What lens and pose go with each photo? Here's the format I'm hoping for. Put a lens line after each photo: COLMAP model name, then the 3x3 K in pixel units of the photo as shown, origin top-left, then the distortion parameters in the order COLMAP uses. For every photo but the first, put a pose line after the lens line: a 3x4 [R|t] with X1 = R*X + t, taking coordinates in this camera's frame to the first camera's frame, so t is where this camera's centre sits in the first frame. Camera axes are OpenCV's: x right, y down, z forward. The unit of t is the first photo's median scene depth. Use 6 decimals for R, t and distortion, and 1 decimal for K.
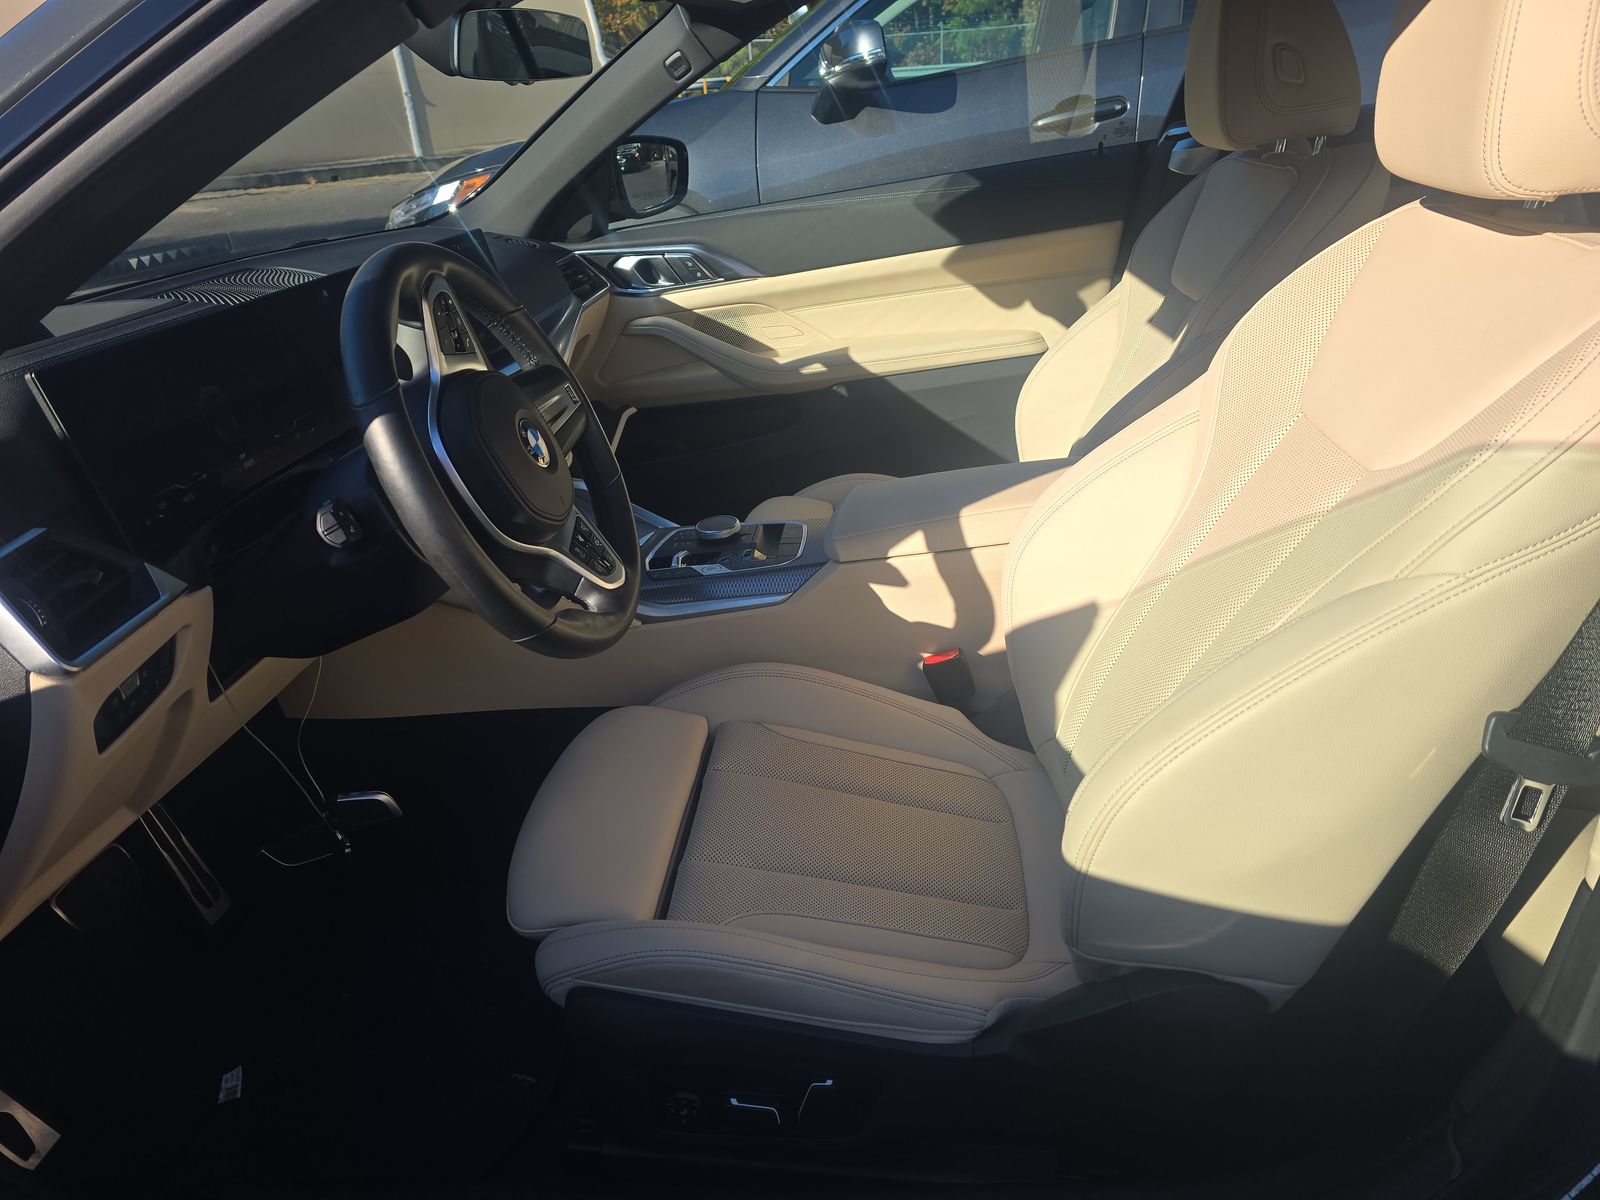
lens RADIAL K [[1064.6, 0, 777.2], [0, 1064.6, 594.6], [0, 0, 1]] dist [0.037086, -0.041078]
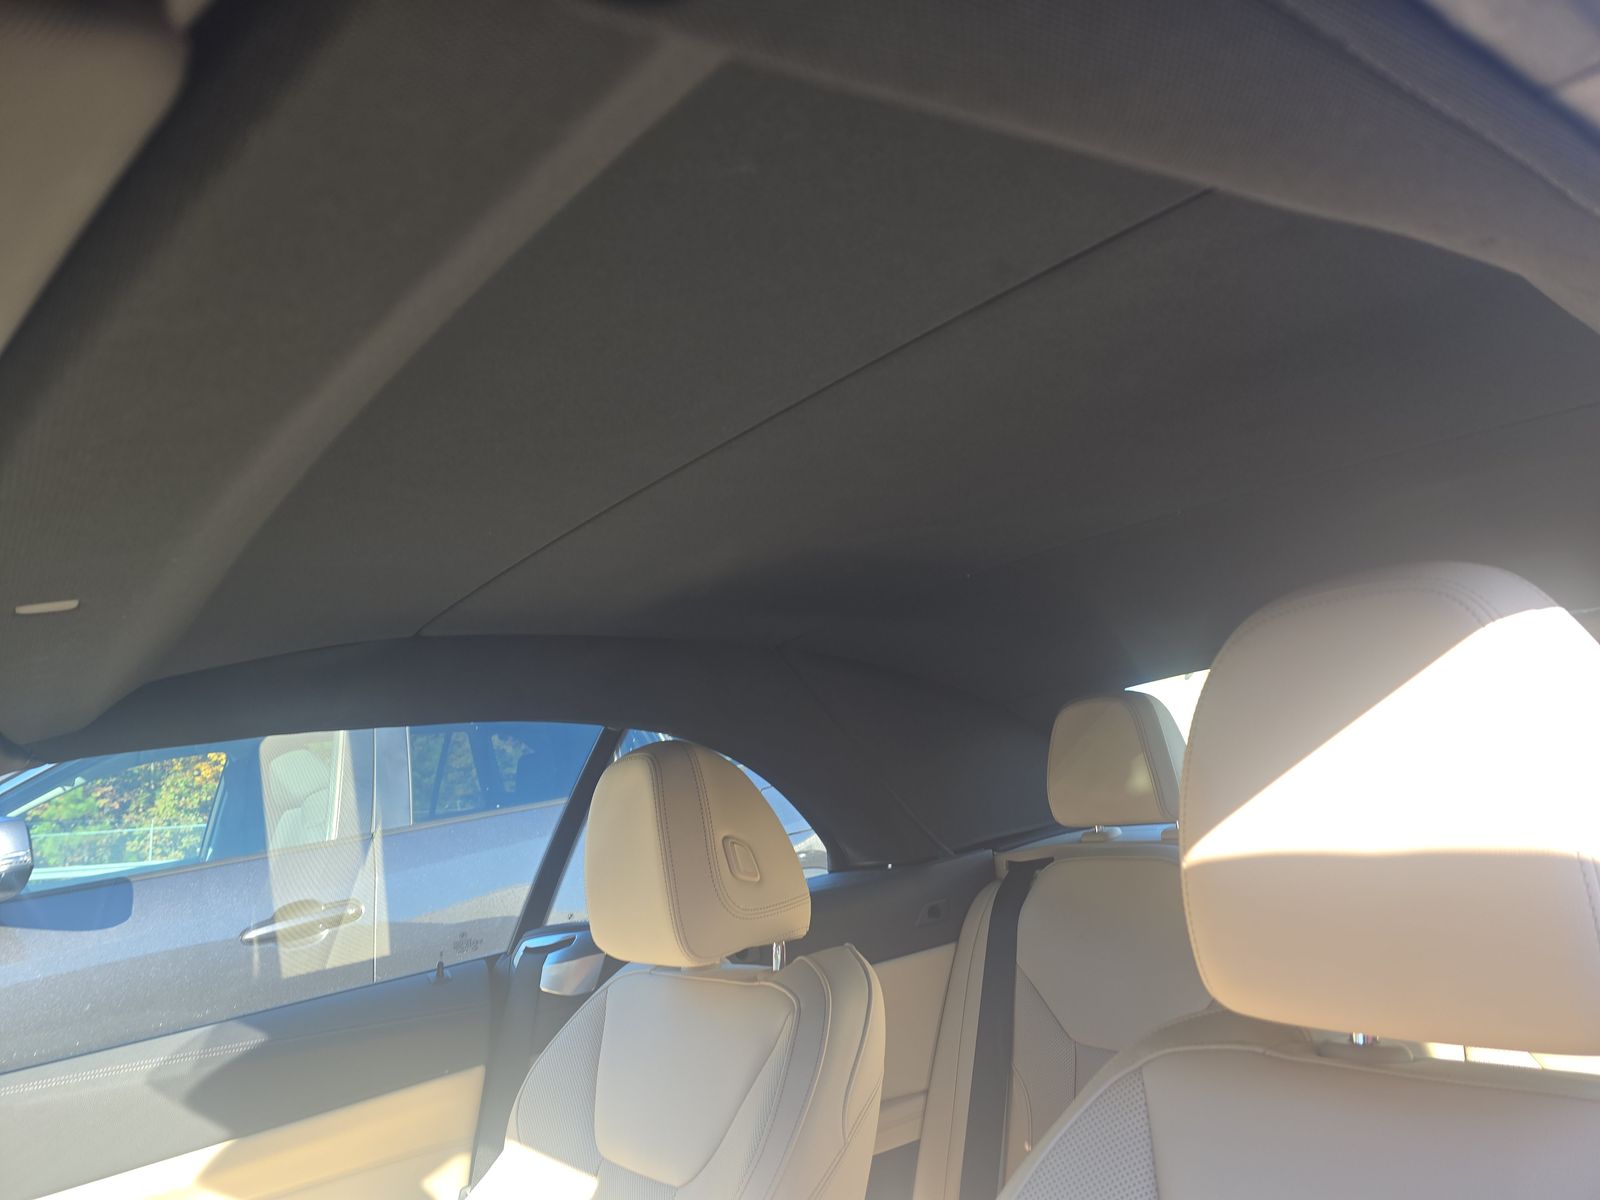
lens RADIAL K [[1064.6, 0, 777.2], [0, 1064.6, 594.6], [0, 0, 1]] dist [0.037086, -0.041078]
pose [[0.740018, 0.146863, 0.656357, -0.029313], [0.313460, 0.788100, -0.529756, -0.093255], [-0.595076, 0.597771, 0.537173, 0.185863]]
